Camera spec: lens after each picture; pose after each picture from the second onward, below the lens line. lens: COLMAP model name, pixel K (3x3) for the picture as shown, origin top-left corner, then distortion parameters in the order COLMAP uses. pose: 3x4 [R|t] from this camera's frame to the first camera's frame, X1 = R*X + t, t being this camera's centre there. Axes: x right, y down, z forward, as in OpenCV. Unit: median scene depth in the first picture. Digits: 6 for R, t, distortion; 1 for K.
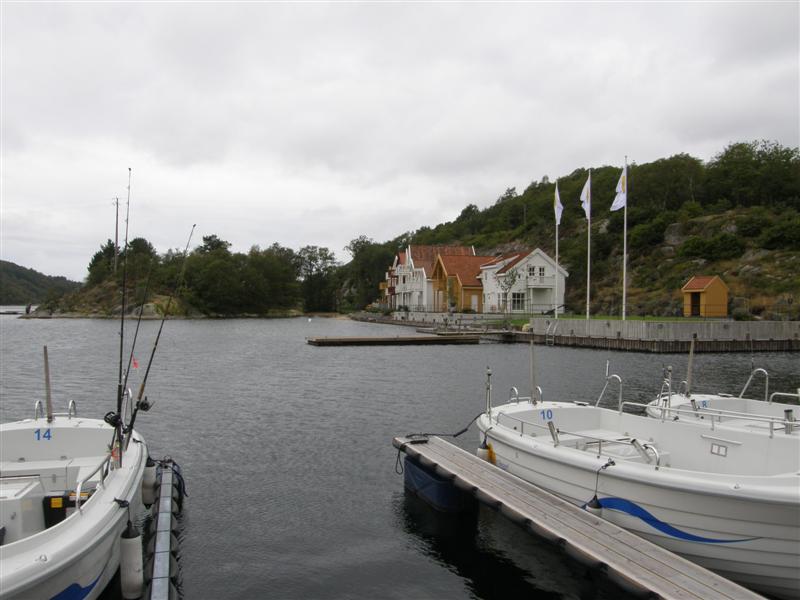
lens RADIAL K [[680.4, 0, 403.3], [0, 680.4, 300.5], [0, 0, 1]] dist [-0.154441, 0.129709]
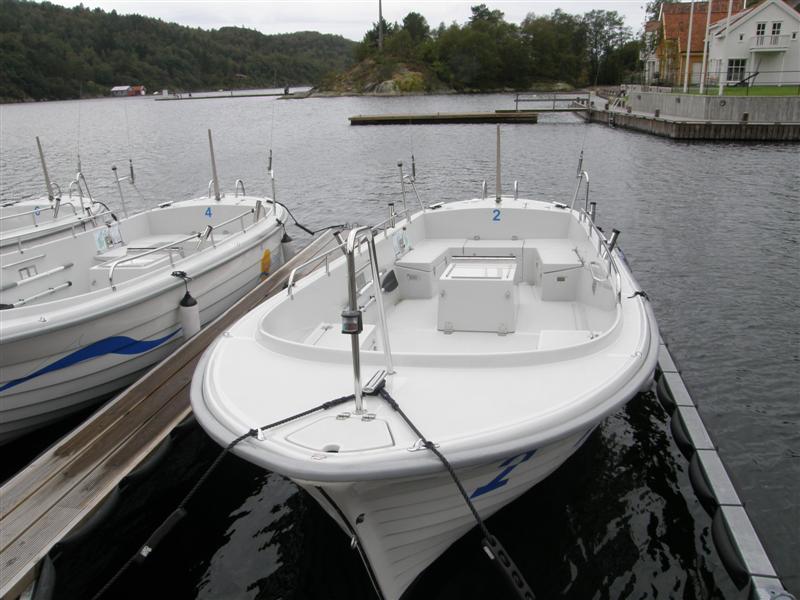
lens RADIAL K [[680.4, 0, 397.7], [0, 680.4, 308.2], [0, 0, 1]] dist [-0.154441, 0.129709]
pose [[0.873376, 0.127066, -0.470179, 0.137146], [0.037258, 0.945109, 0.324624, 0.001347], [0.485619, -0.301037, 0.820701, 0.050207]]
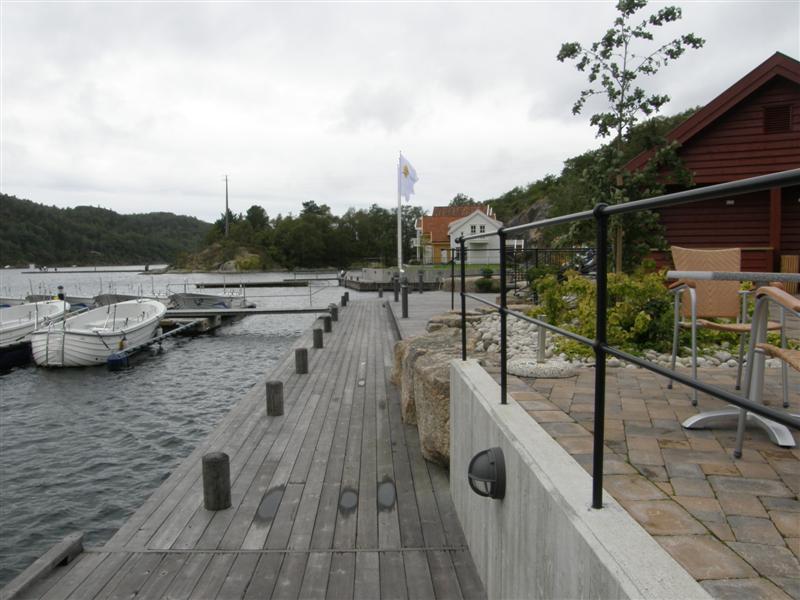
lens RADIAL K [[680.4, 0, 394.0], [0, 680.4, 304.0], [0, 0, 1]] dist [-0.154441, 0.129709]
pose [[0.955461, 0.000569, -0.295115, 0.259140], [0.022037, 0.997069, 0.073267, -0.000927], [0.294292, -0.076507, 0.952648, -0.127981]]
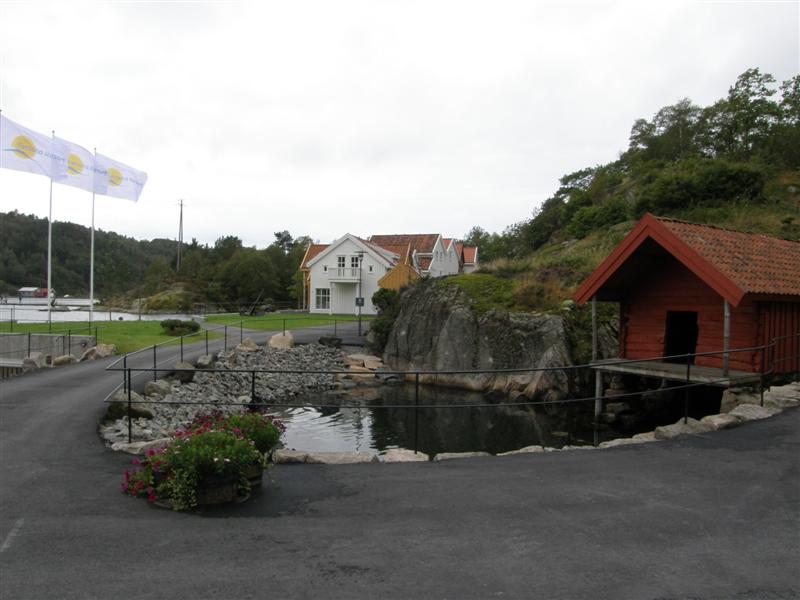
lens RADIAL K [[680.4, 0, 396.3], [0, 680.4, 297.2], [0, 0, 1]] dist [-0.154441, 0.129709]
pose [[0.908317, 0.005640, -0.418245, 0.372150], [-0.004744, 0.999984, 0.003183, -0.002342], [0.418256, -0.000907, 0.908329, 0.180358]]
